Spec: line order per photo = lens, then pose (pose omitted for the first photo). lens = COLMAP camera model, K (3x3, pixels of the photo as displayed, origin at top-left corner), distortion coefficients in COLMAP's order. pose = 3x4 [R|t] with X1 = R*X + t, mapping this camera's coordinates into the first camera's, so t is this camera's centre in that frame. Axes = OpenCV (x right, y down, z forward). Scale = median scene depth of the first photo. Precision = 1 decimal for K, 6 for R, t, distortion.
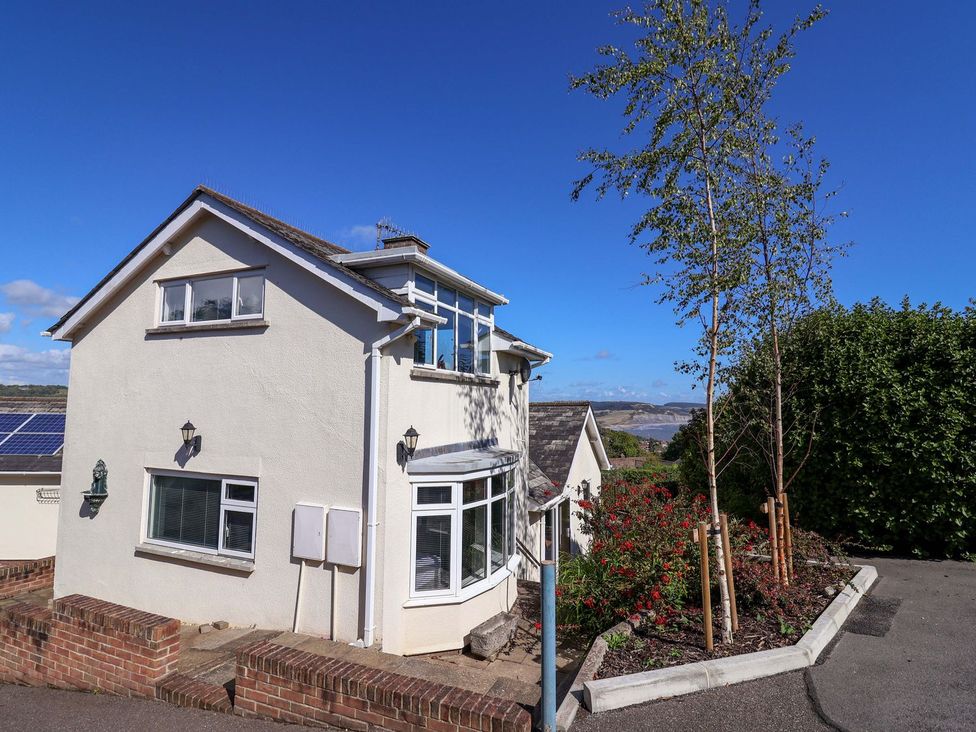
lens RADIAL K [[517.3, 0, 488.0], [0, 517.3, 366.0], [0, 0, 1]] dist [0.001642, 0.000739]
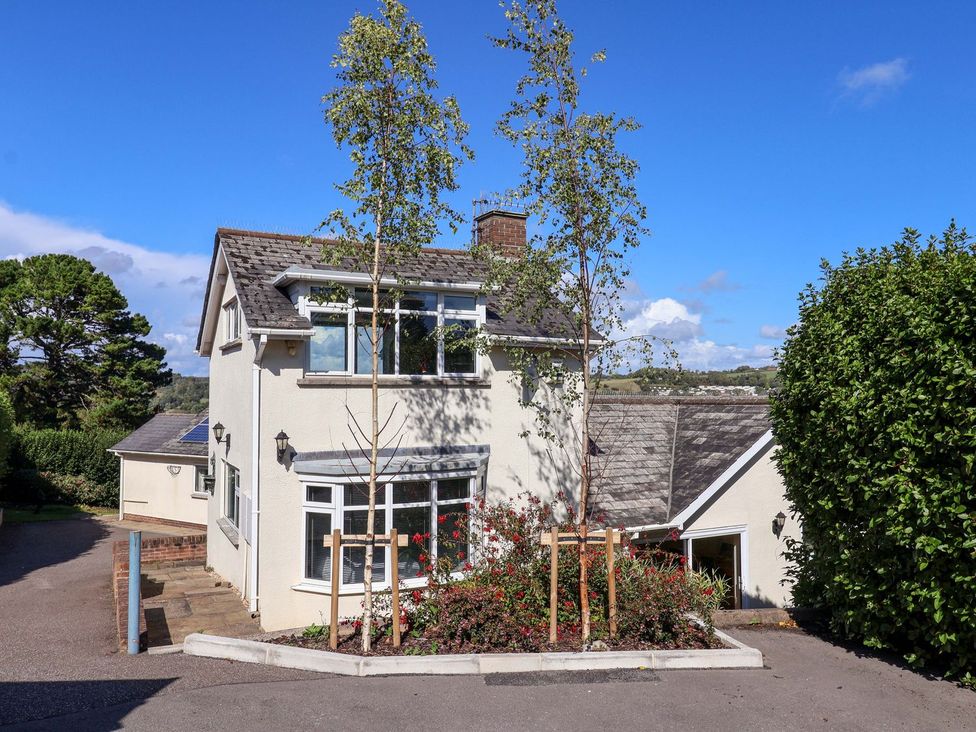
lens RADIAL K [[744.4, 0, 503.3], [0, 744.4, 388.8], [0, 0, 1]] dist [0.039058, -0.065683]
pose [[0.748342, -0.021660, -0.662960, 1.204721], [0.060344, 0.997545, 0.035524, -0.002049], [0.660563, -0.066590, 0.747812, 0.102117]]
